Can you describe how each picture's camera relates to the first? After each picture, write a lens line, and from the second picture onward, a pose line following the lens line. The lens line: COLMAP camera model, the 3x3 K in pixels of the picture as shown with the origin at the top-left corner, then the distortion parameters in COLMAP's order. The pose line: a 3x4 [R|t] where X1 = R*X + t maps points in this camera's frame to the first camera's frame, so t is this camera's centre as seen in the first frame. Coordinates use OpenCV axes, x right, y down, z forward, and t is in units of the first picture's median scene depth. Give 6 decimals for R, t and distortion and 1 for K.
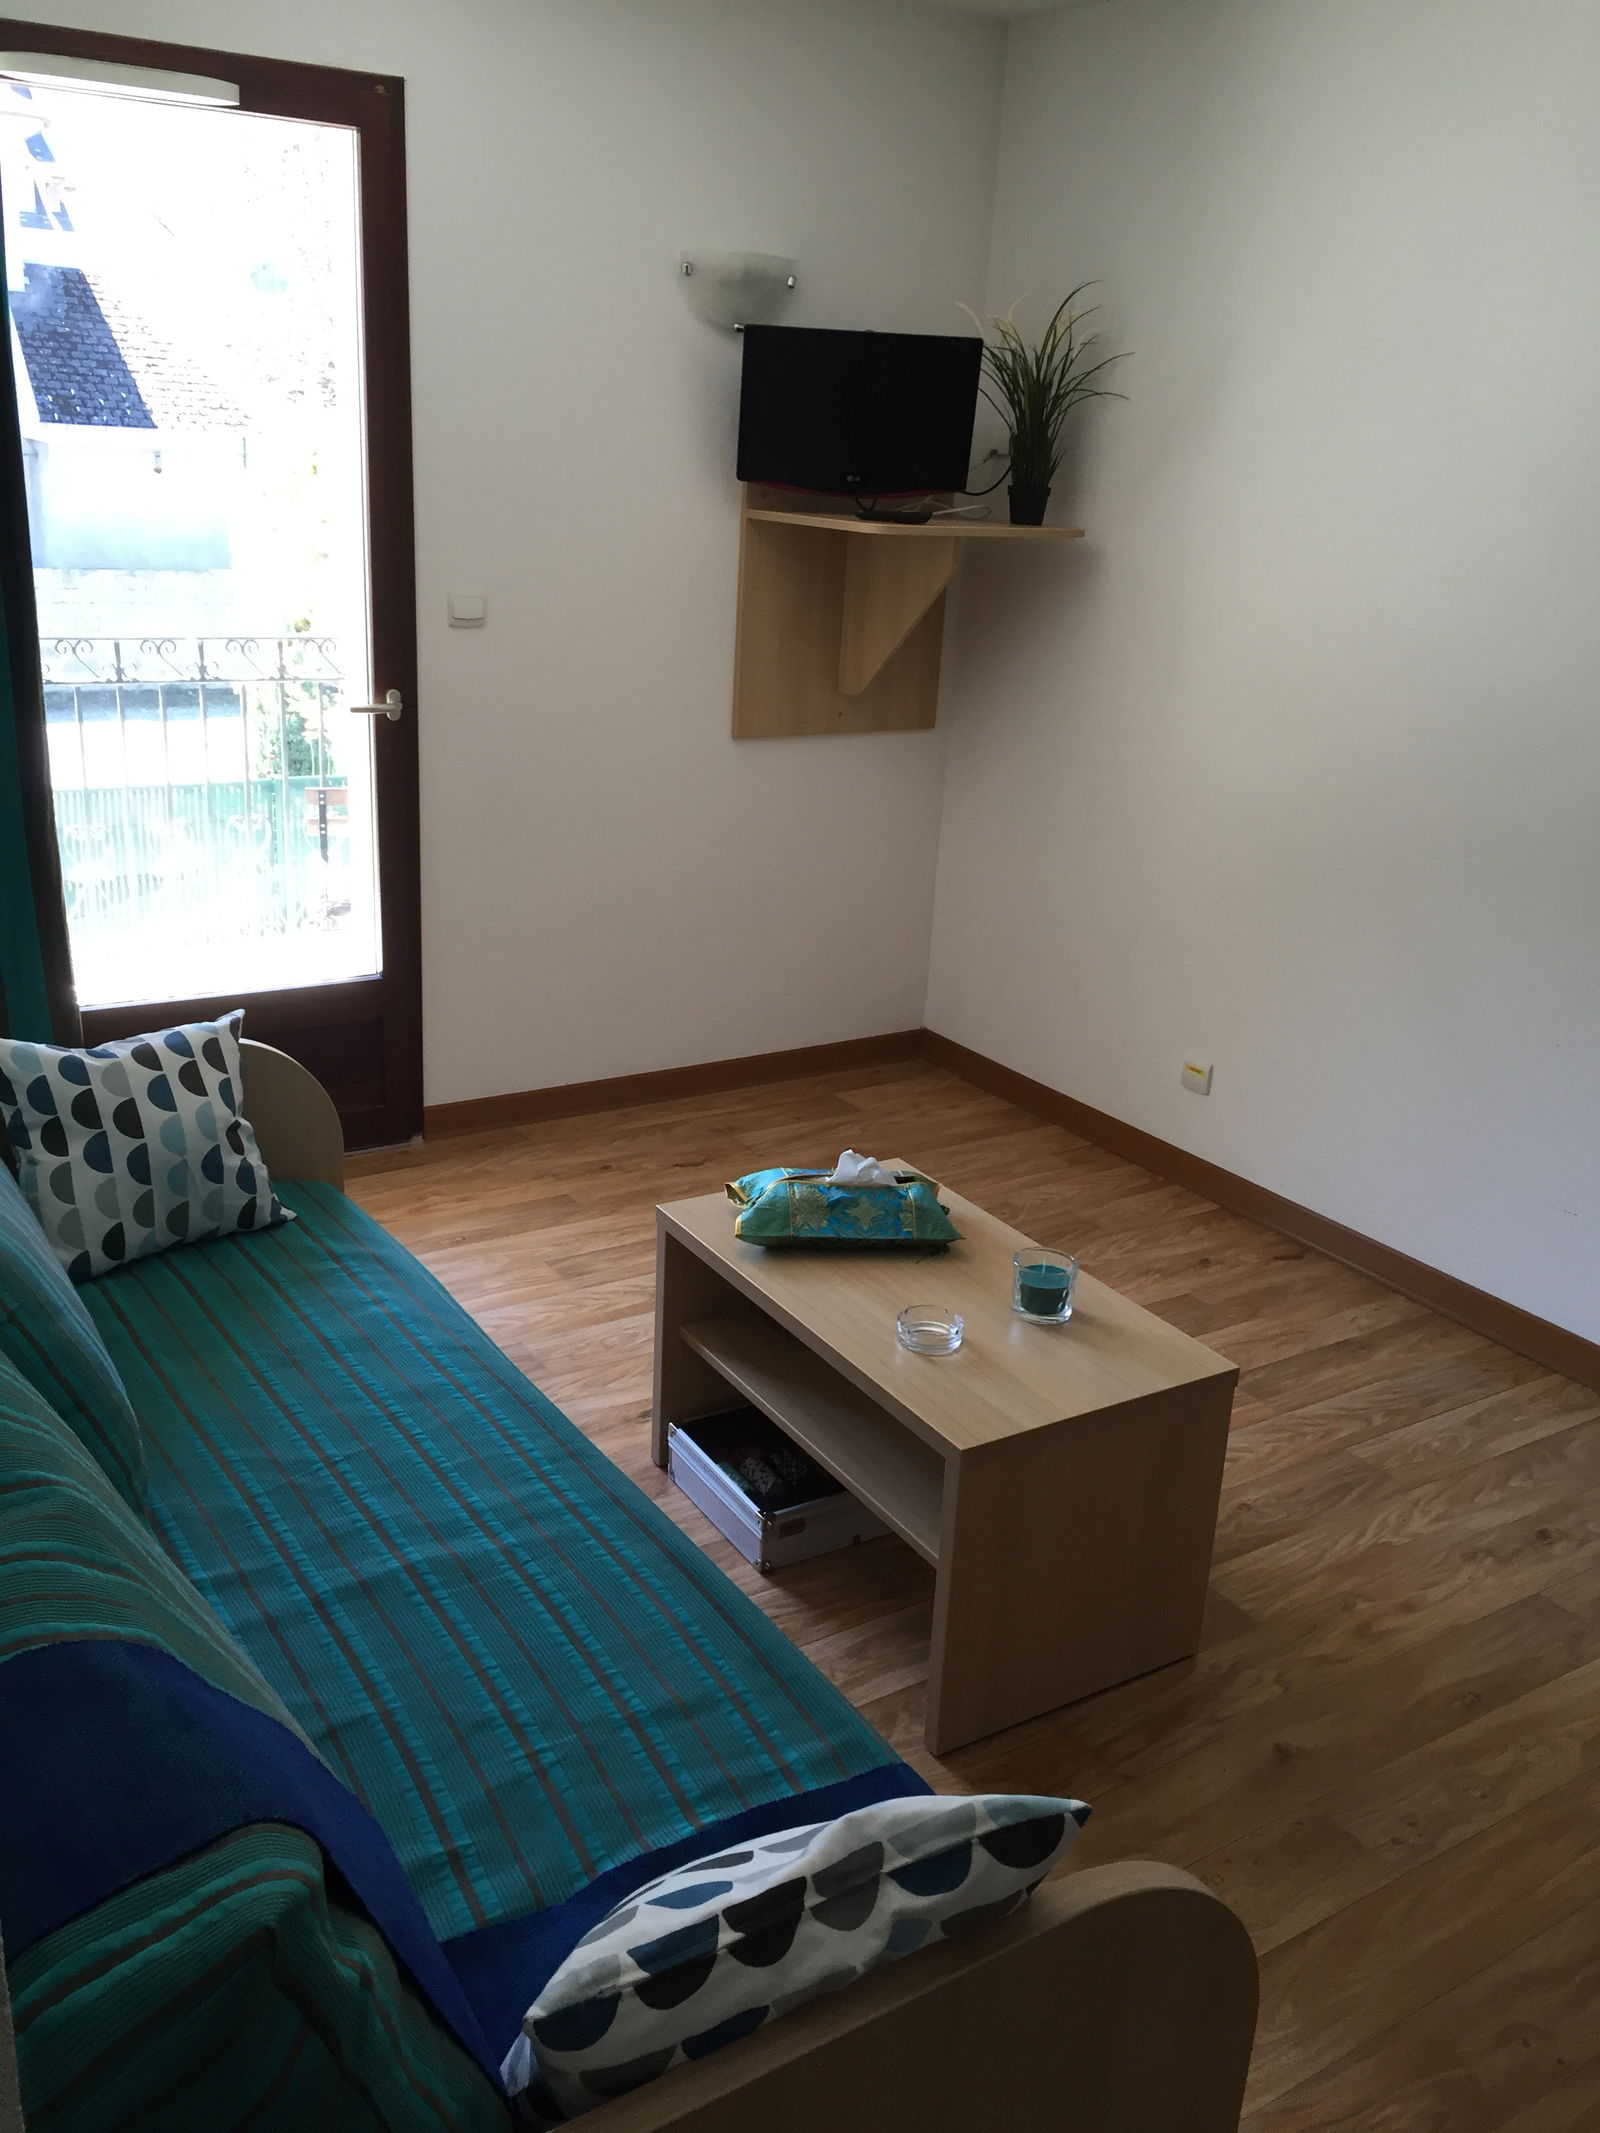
lens RADIAL K [[1842.9, 0, 800.0], [0, 1842.9, 1066.5], [0, 0, 1]] dist [0.059712, -0.002527]
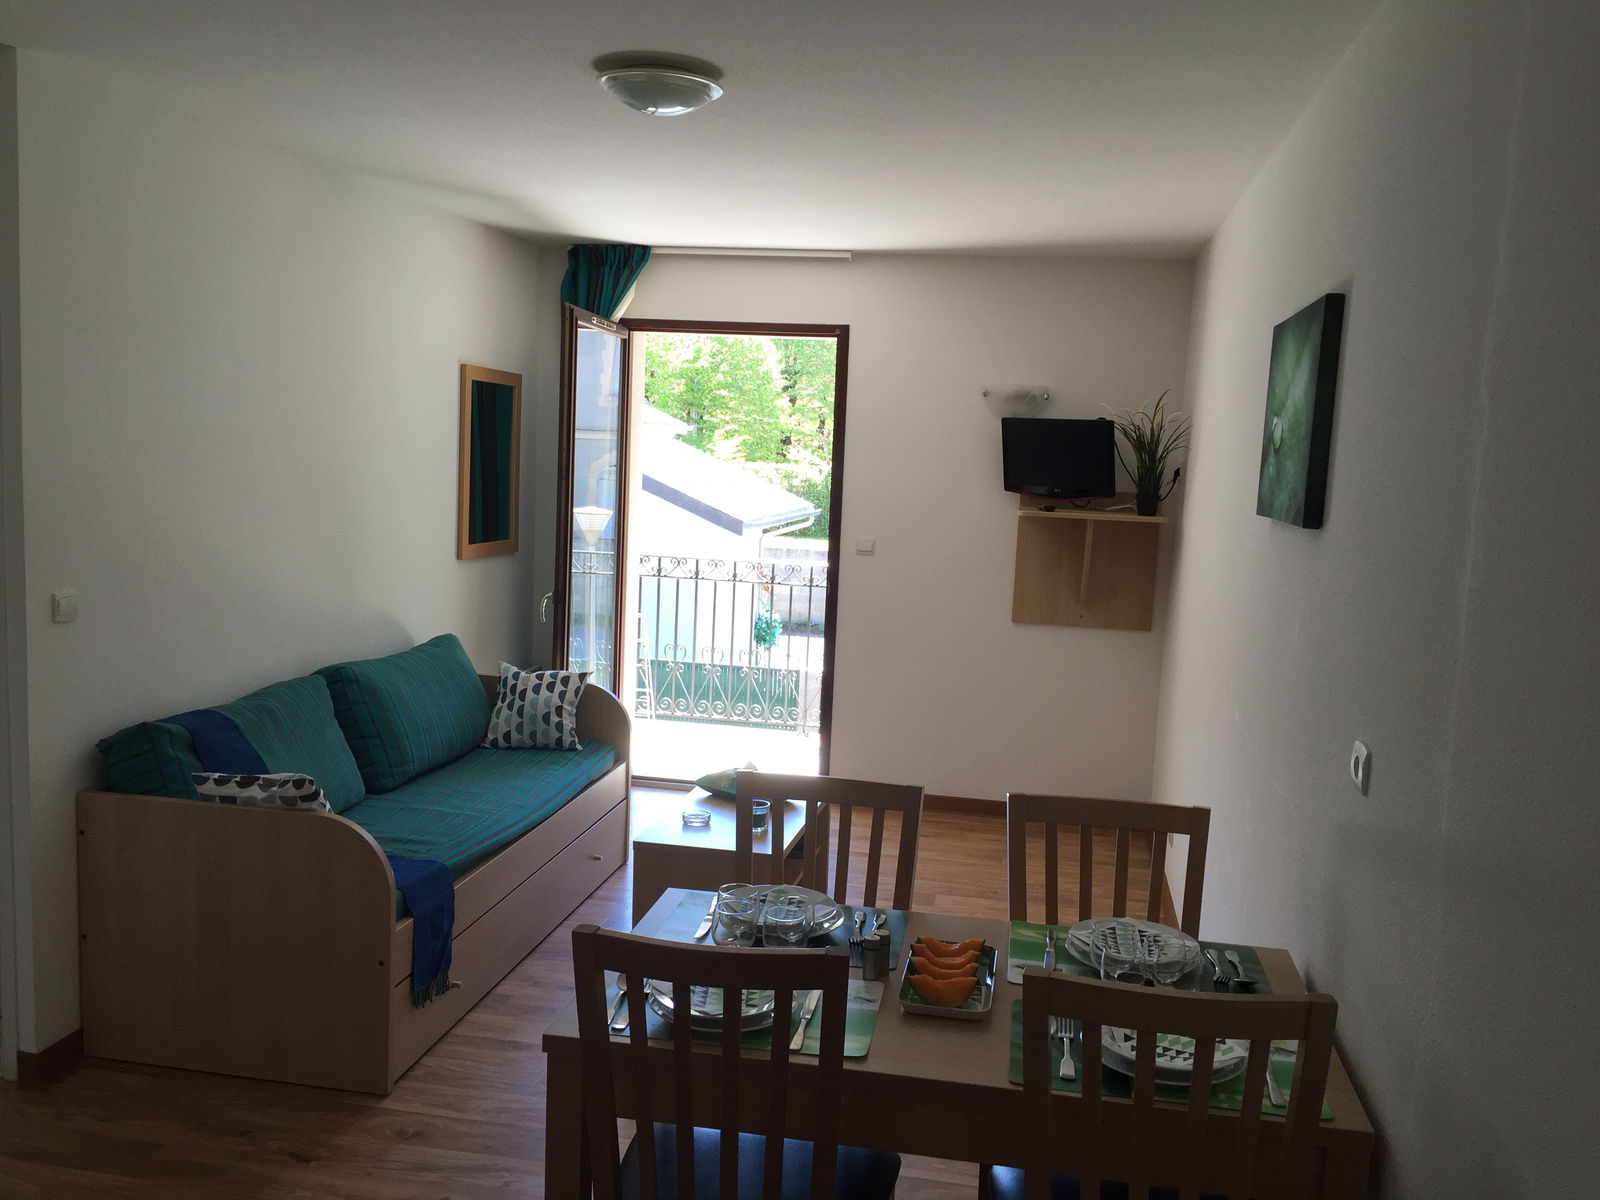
lens RADIAL K [[1325.8, 0, 800.0], [0, 1325.8, 600.0], [0, 0, 1]] dist [0.002309, 0.001173]
pose [[0.738595, 0.059461, -0.671522, 1.216048], [-0.223733, 0.961267, -0.160962, 0.113763], [0.635941, 0.269127, 0.723291, -0.201161]]
